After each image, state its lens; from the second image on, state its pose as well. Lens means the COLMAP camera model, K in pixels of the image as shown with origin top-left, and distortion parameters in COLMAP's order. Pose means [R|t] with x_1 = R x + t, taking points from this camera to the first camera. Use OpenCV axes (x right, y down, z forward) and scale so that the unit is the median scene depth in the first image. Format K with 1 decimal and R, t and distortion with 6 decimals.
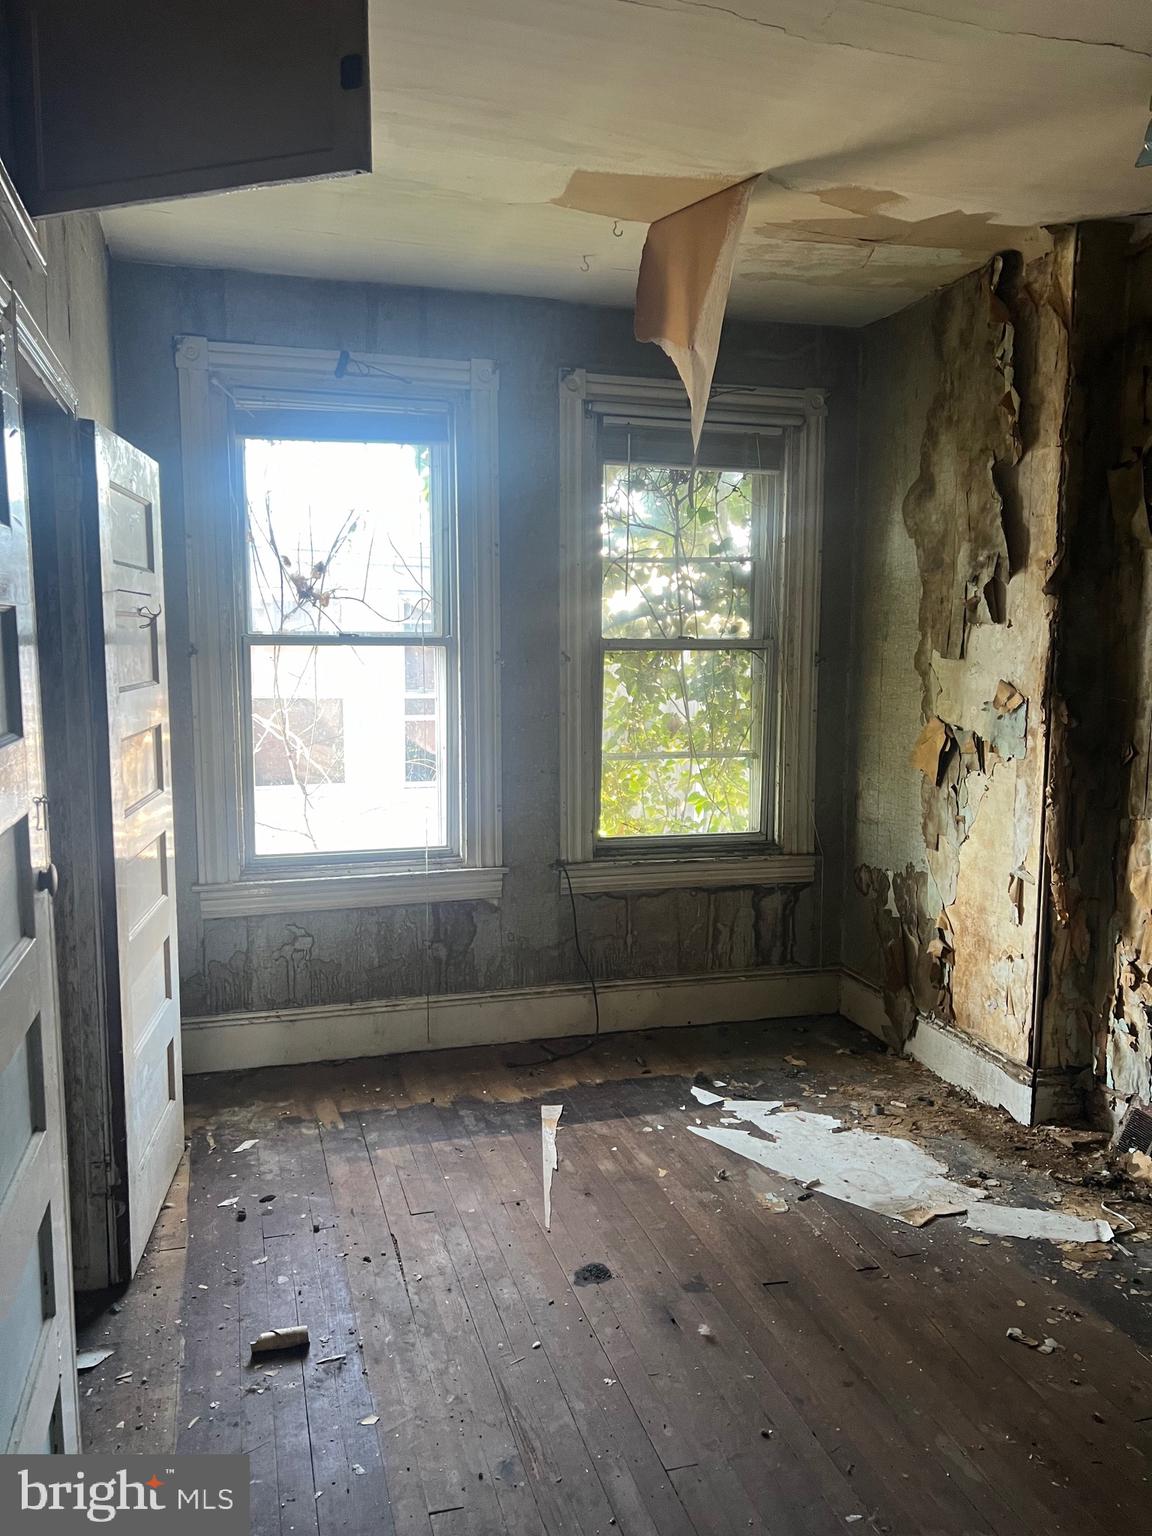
lens RADIAL K [[1162.9, 0, 574.3], [0, 1162.9, 773.9], [0, 0, 1]] dist [0.037614, -0.043688]
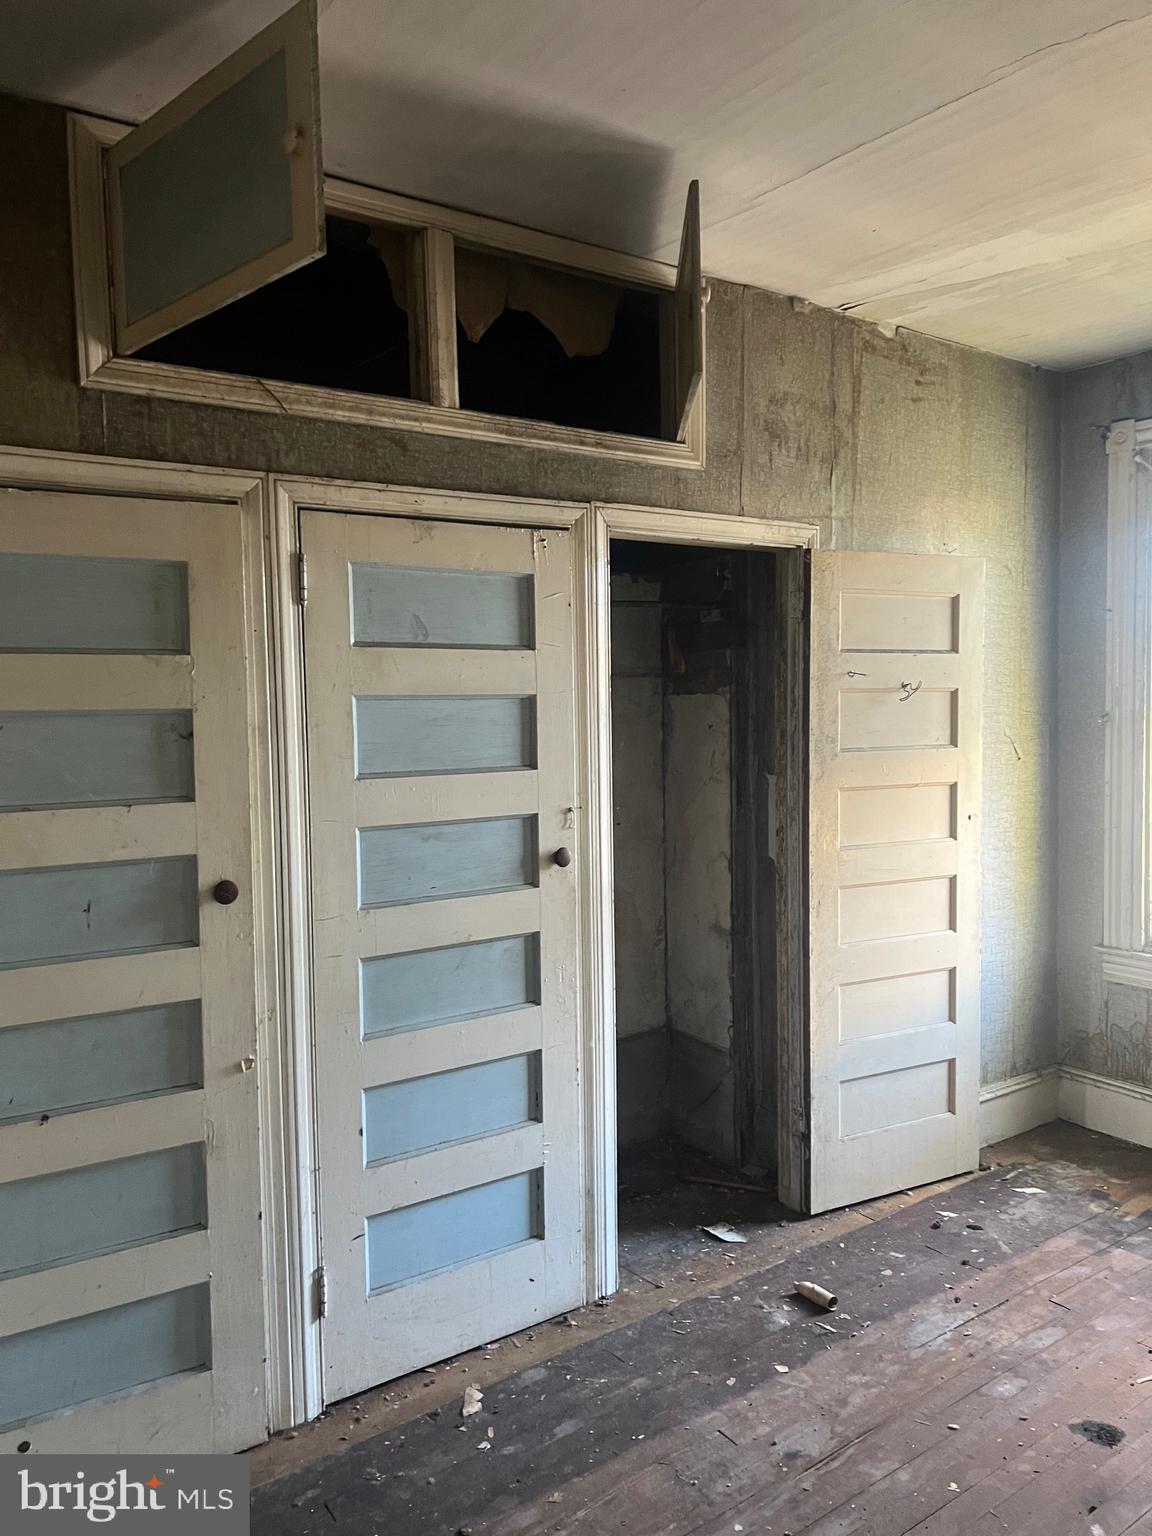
lens RADIAL K [[1162.9, 0, 574.3], [0, 1162.9, 773.9], [0, 0, 1]] dist [0.037614, -0.043688]
pose [[0.326953, 0.056177, -0.943370, 0.557302], [-0.105703, 0.994142, 0.022565, -0.033949], [0.939111, 0.092340, 0.330975, 0.236441]]
